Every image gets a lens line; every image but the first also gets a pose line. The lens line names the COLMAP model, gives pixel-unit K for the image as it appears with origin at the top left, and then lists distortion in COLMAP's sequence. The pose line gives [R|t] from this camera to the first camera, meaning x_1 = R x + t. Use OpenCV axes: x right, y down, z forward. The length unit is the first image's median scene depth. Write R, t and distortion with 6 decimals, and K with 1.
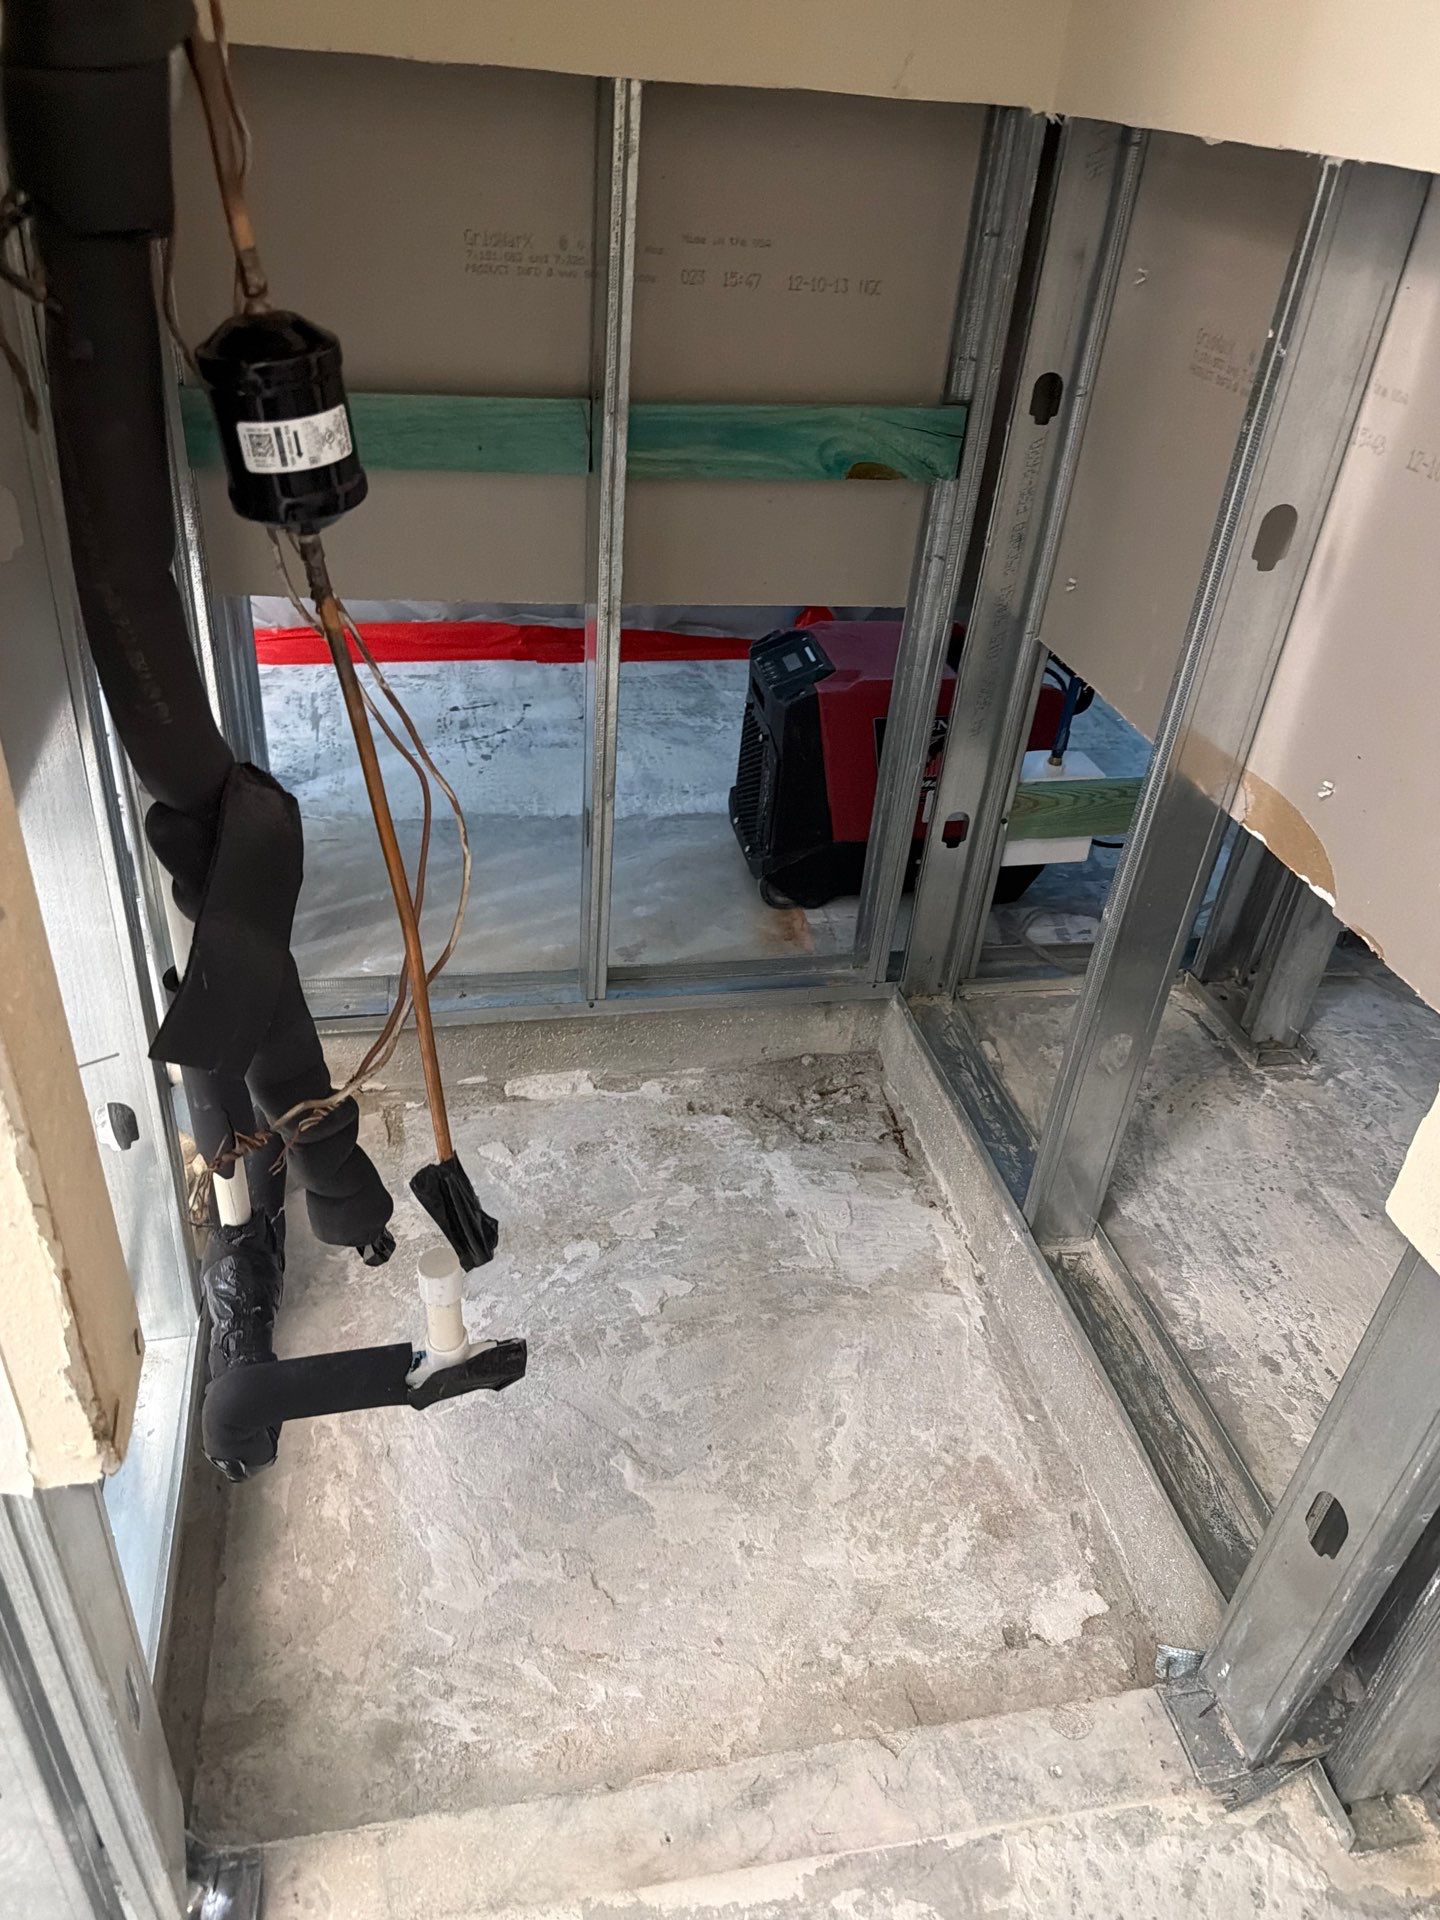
lens RADIAL K [[1378.5, 0, 723.4], [0, 1378.5, 981.2], [0, 0, 1]] dist [0.145388, -0.268334]
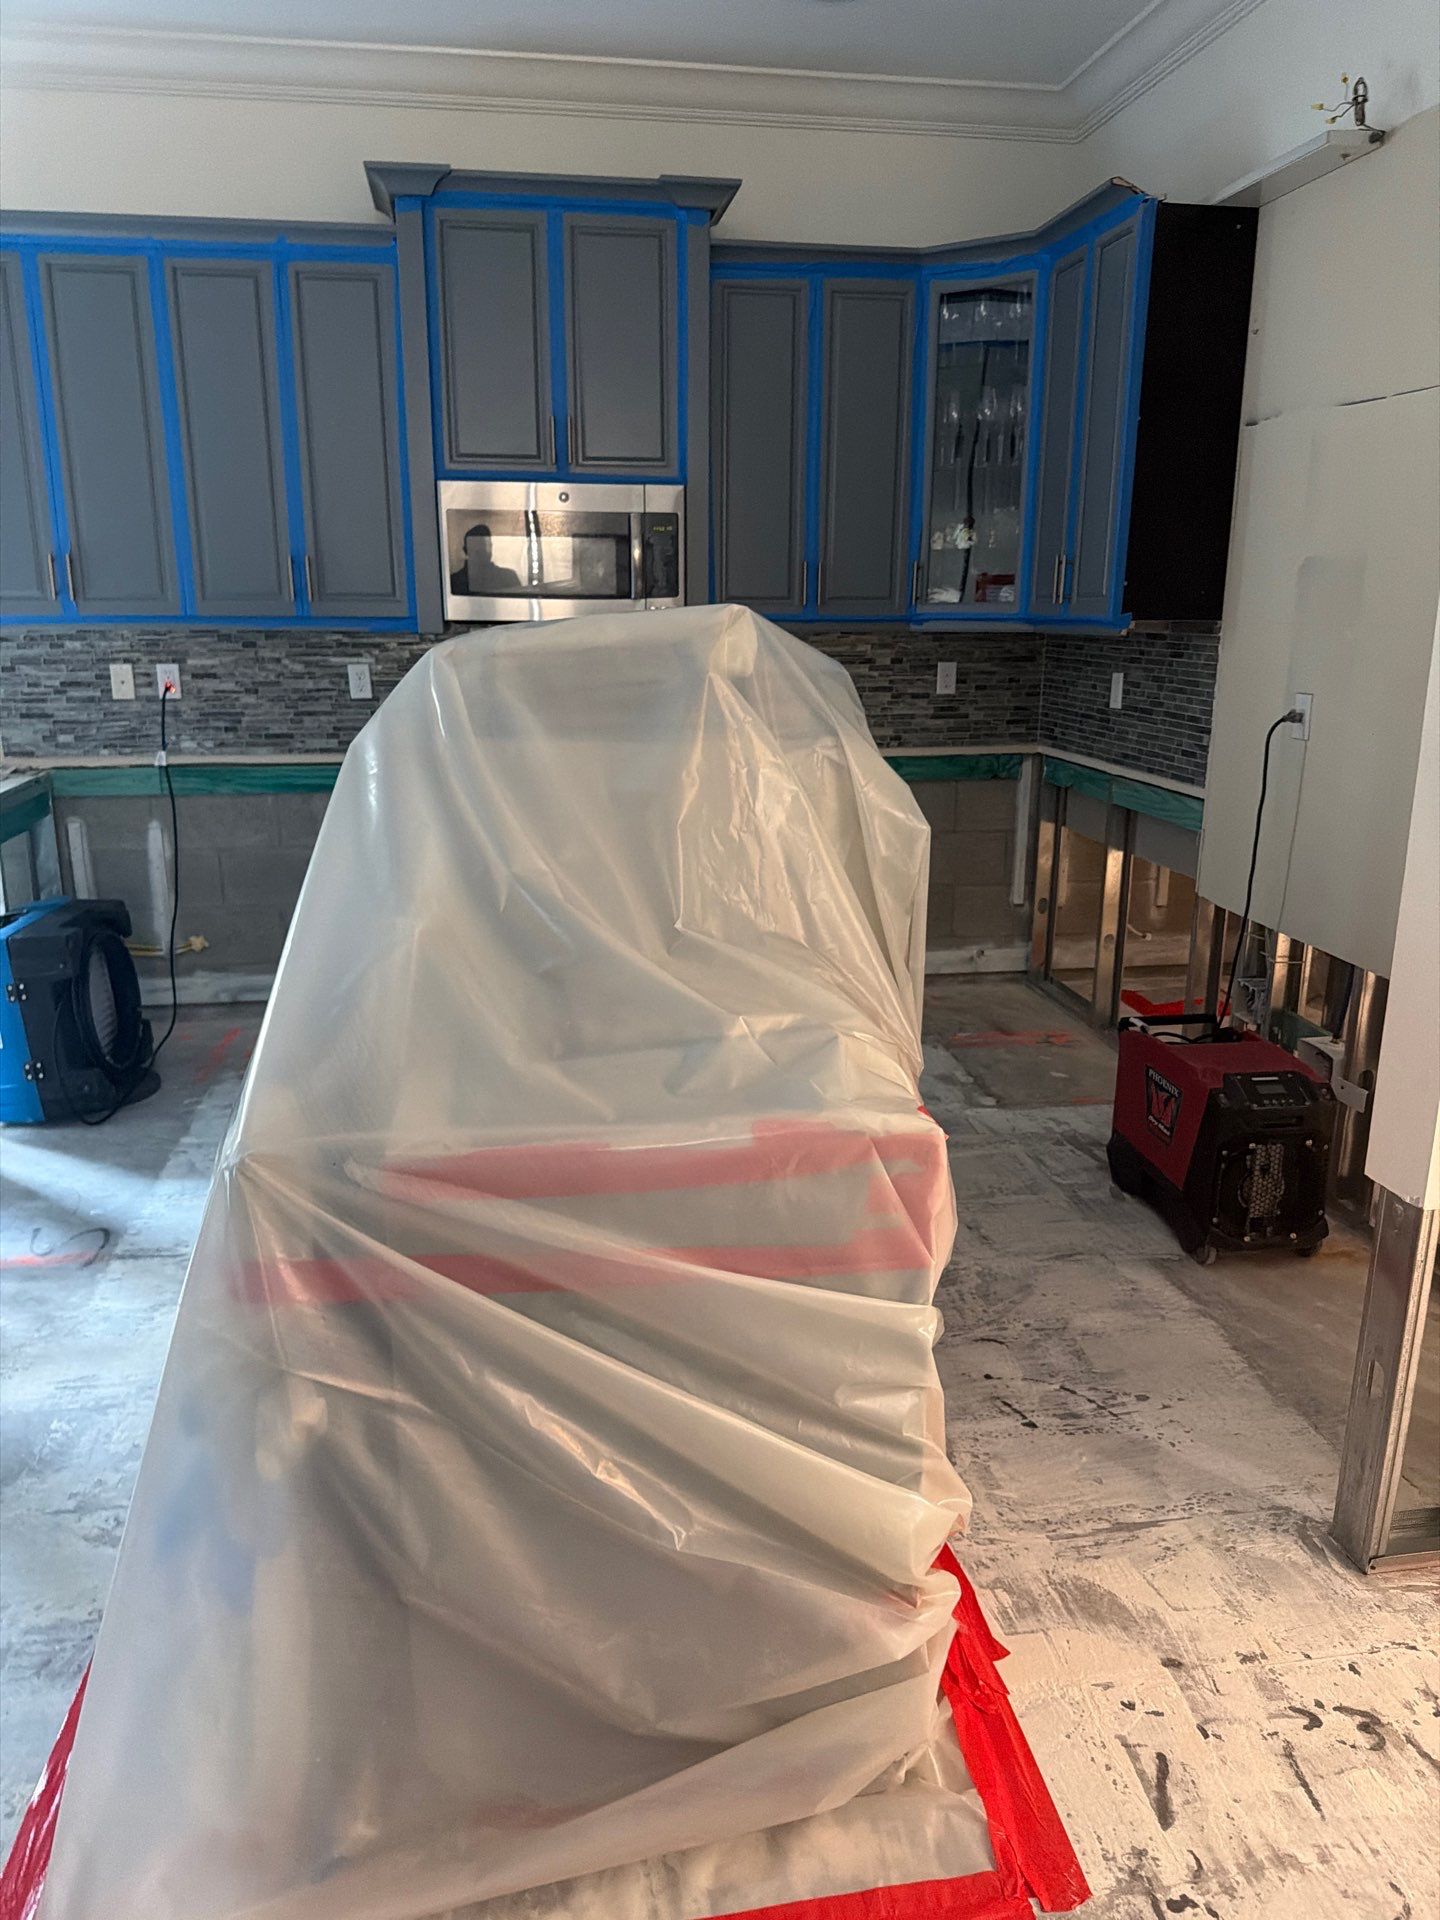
lens RADIAL K [[1352.8, 0, 714.8], [0, 1352.8, 937.3], [0, 0, 1]] dist [0.067199, -0.050793]
pose [[0.053151, -0.328004, 0.943180, -0.913878], [0.565054, 0.788637, 0.242417, -0.759723], [-0.823340, 0.520063, 0.227257, 0.852774]]
